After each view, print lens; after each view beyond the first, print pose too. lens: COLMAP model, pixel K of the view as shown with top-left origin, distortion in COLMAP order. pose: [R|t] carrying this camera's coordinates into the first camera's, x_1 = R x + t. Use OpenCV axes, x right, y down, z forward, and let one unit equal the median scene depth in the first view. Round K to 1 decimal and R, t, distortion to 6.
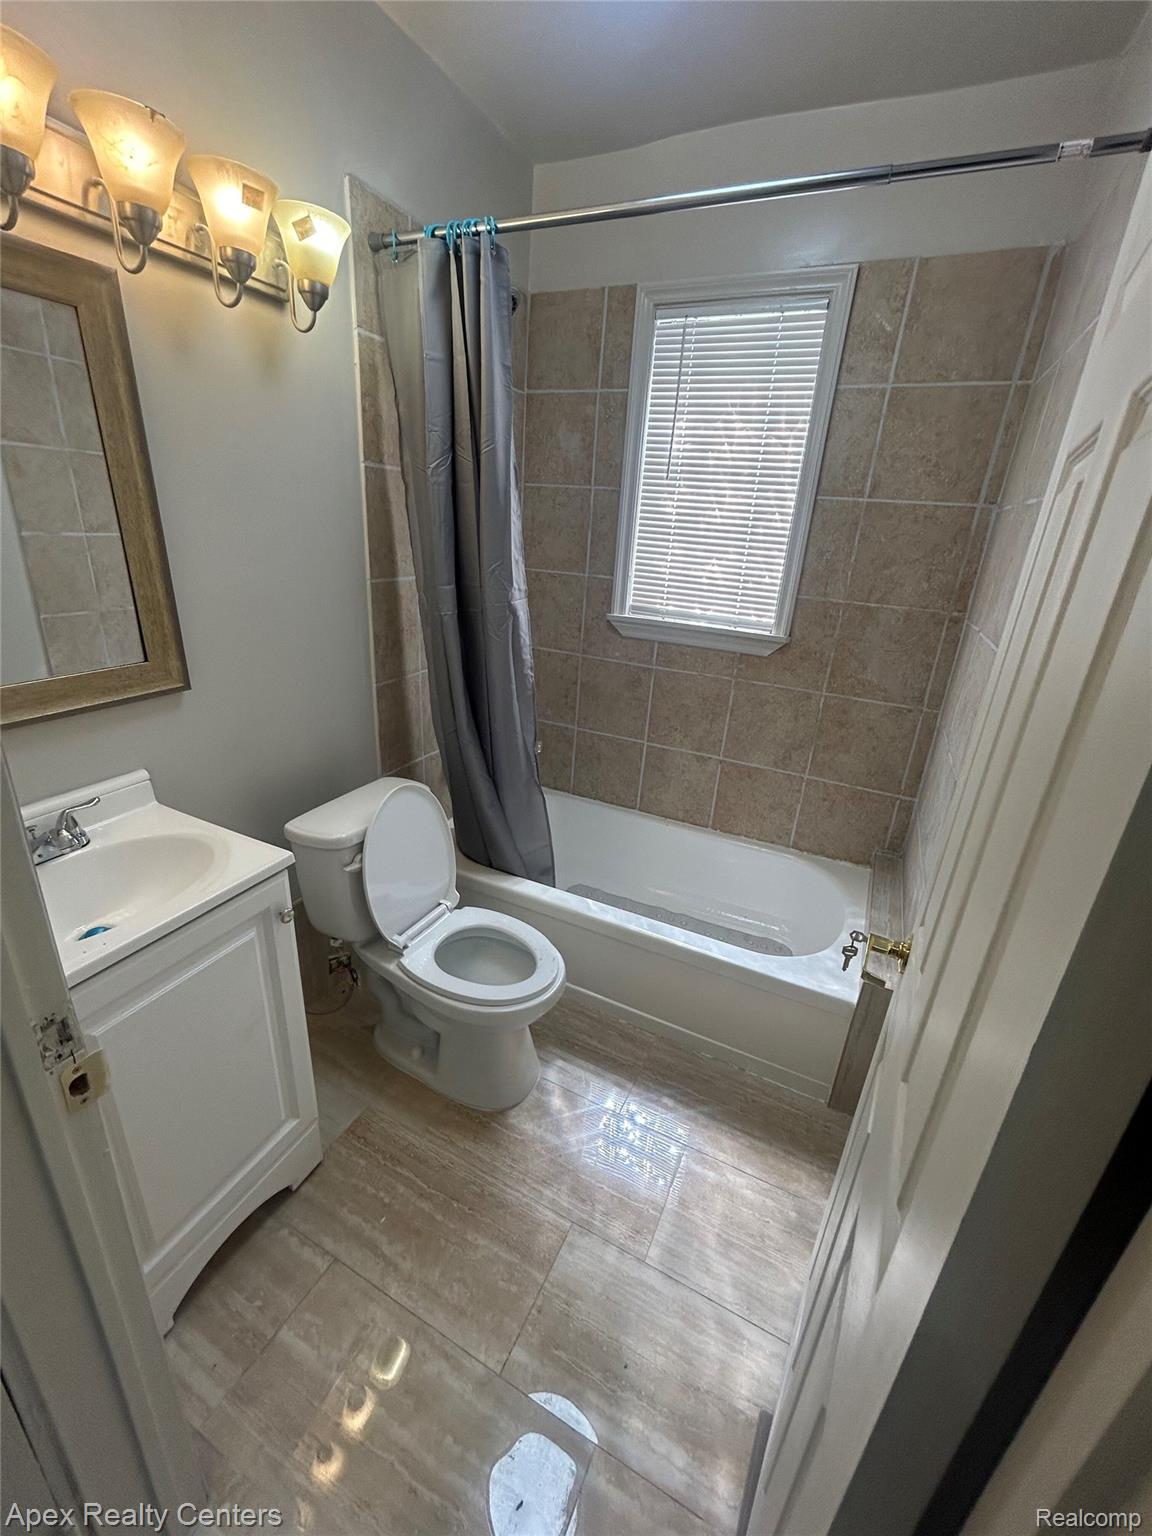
lens RADIAL K [[620.4, 0, 575.1], [0, 620.4, 758.5], [0, 0, 1]] dist [0.001685, -0.000341]
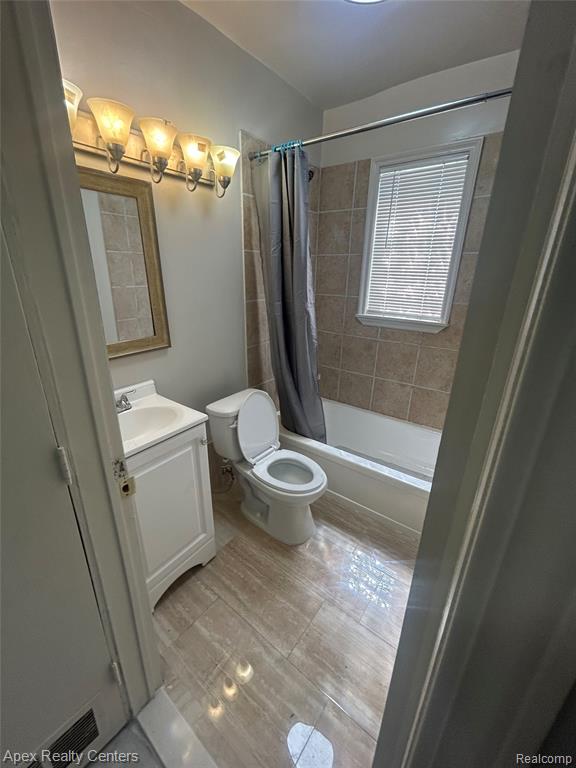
lens RADIAL K [[310.2, 0, 287.1], [0, 310.2, 378.8], [0, 0, 1]] dist [0.001685, -0.000341]
pose [[0.980063, 0.019574, -0.197723, 0.049975], [-0.026936, 0.999038, -0.034610, 0.032682], [0.196855, 0.039246, 0.979647, -0.069995]]
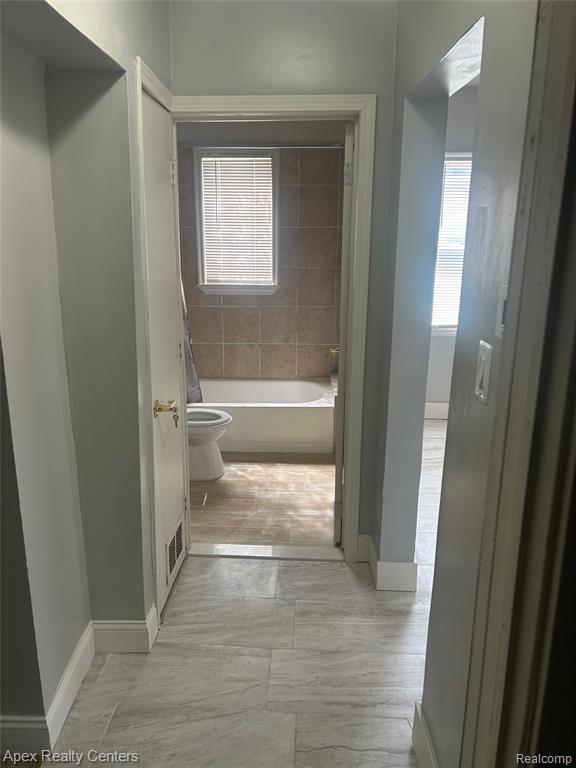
lens RADIAL K [[572.1, 0, 282.2], [0, 572.1, 390.4], [0, 0, 1]] dist [0.010301, -0.017201]
pose [[0.904237, -0.173335, 0.390268, -0.686170], [0.202568, 0.978654, -0.034679, 0.333378], [-0.375927, 0.110414, 0.920048, -1.166066]]
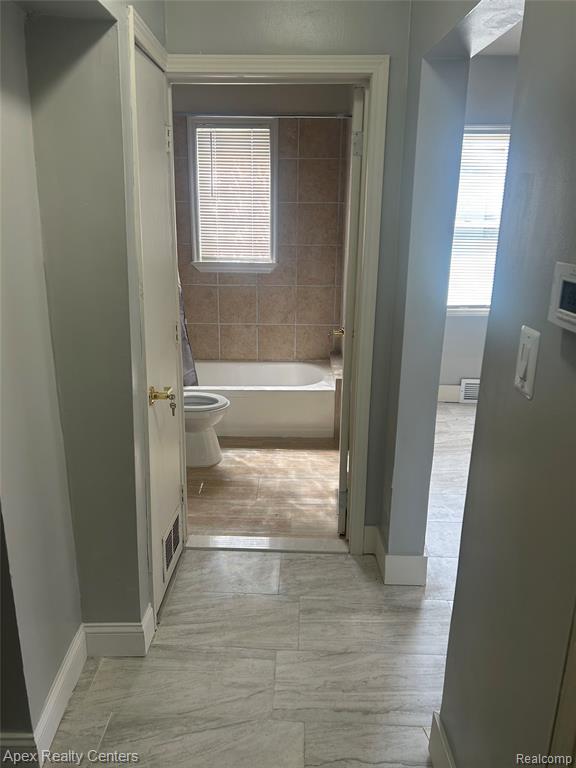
lens RADIAL K [[572.1, 0, 288.3], [0, 572.1, 383.8], [0, 0, 1]] dist [0.010301, -0.017201]
pose [[0.894545, -0.182543, 0.408005, -0.674377], [0.202235, 0.979323, -0.005245, 0.310999], [-0.398611, 0.087205, 0.912965, -1.074807]]
